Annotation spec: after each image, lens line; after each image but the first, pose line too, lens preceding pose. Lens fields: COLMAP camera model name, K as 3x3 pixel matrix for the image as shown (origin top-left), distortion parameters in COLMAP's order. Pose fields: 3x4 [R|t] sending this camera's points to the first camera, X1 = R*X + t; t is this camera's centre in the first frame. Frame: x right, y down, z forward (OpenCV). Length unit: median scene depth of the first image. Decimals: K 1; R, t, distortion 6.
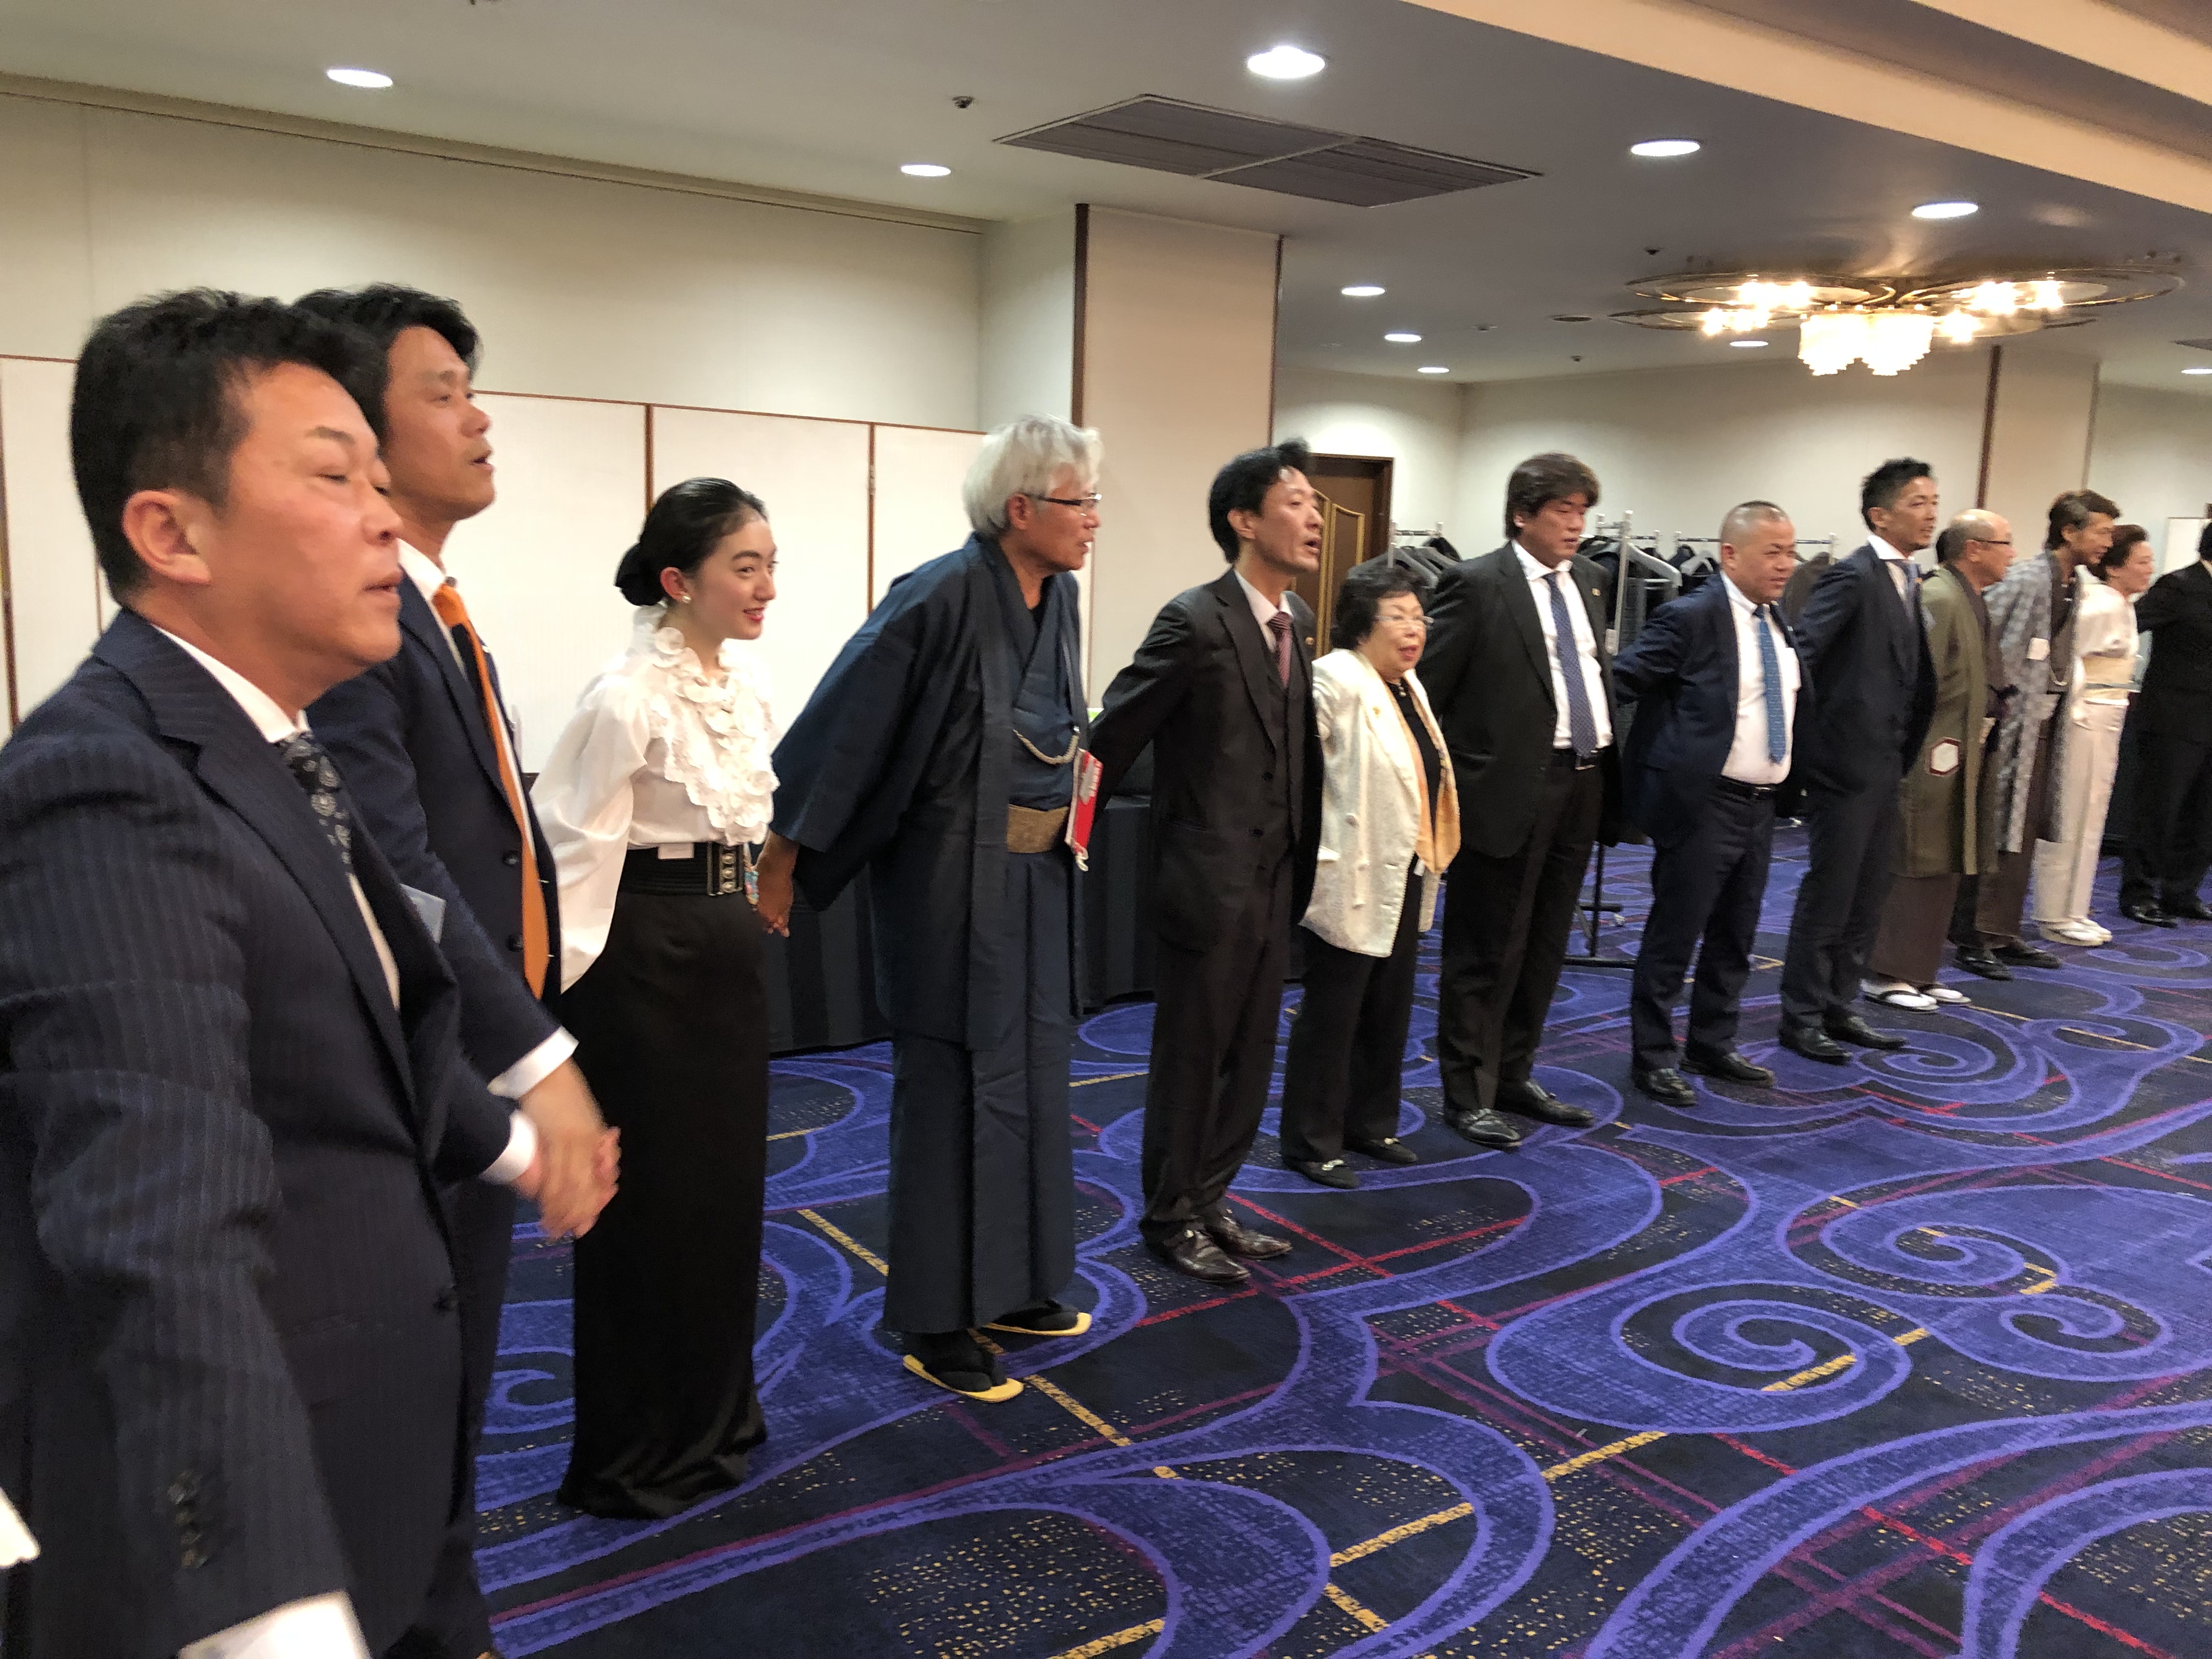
lens RADIAL K [[1922.5, 0, 1106.0], [0, 1922.5, 829.5], [0, 0, 1]] dist [0.022130, 0.000061]
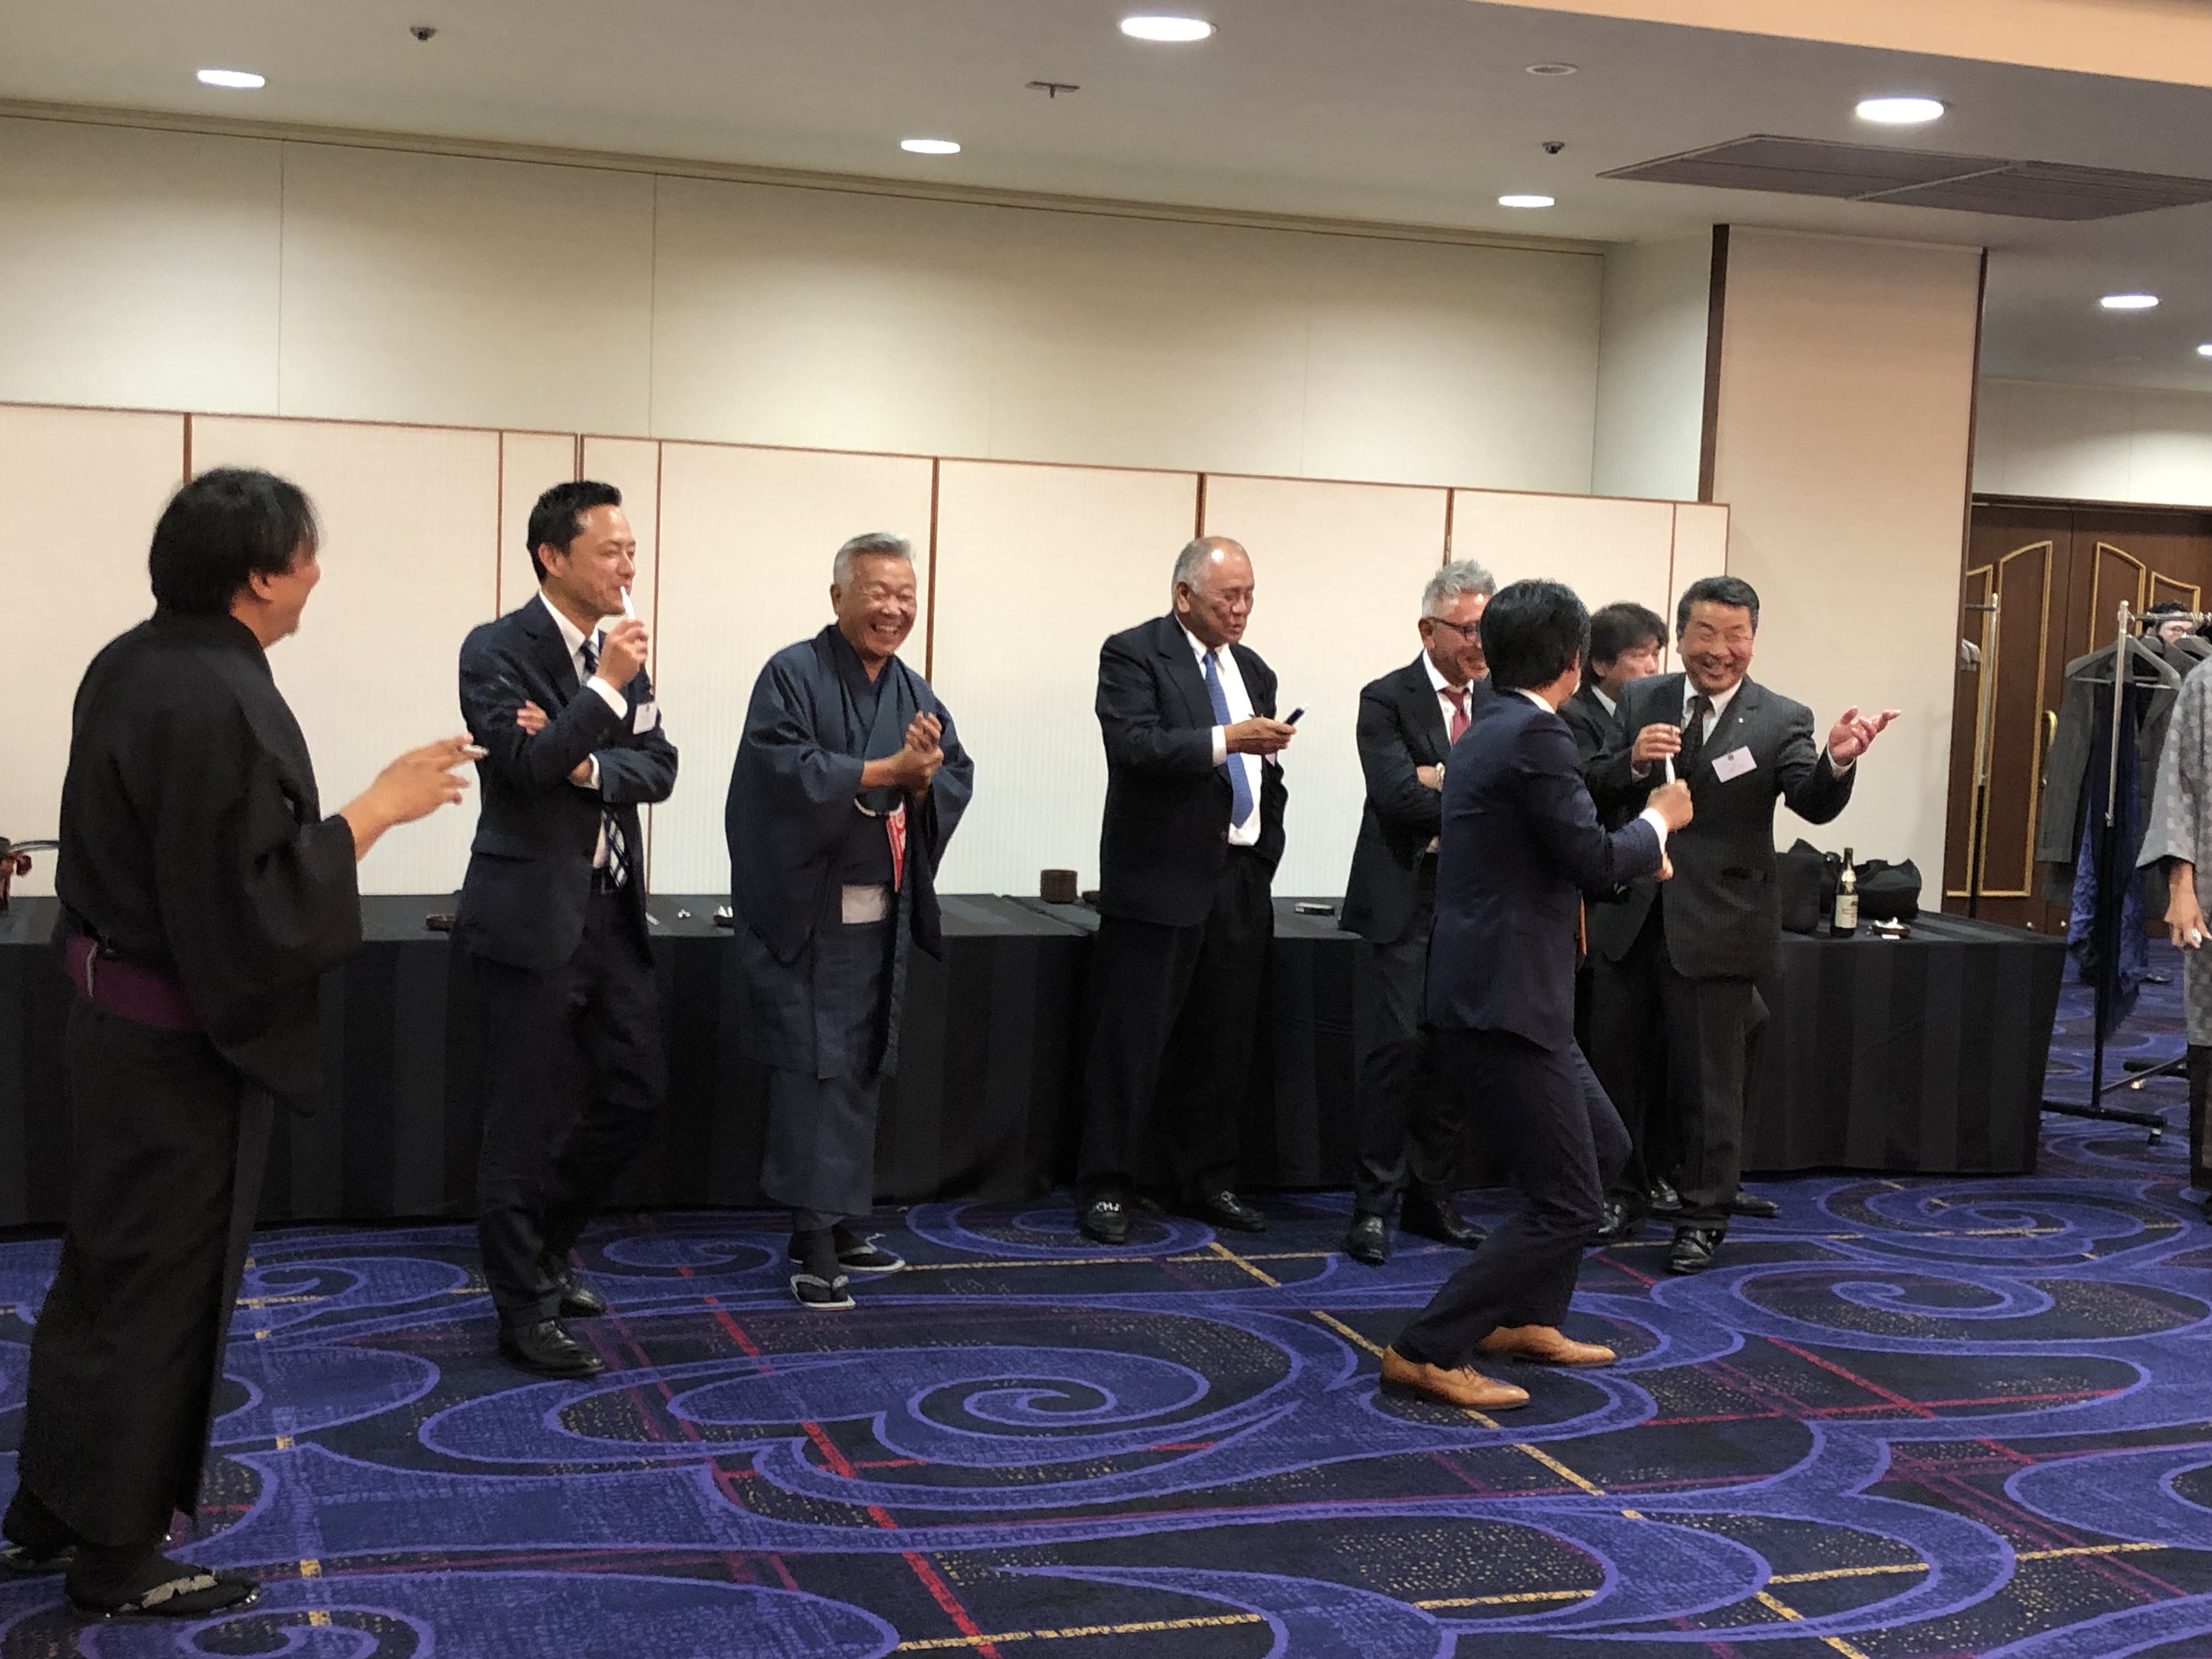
lens RADIAL K [[2866.0, 0, 1106.0], [0, 2866.0, 829.5], [0, 0, 1]] dist [0.127804, -0.613687]
pose [[0.965352, 0.029795, -0.259245, 0.141857], [-0.049237, 0.996413, -0.068829, 0.081856], [0.256264, 0.079209, 0.963356, -0.572995]]
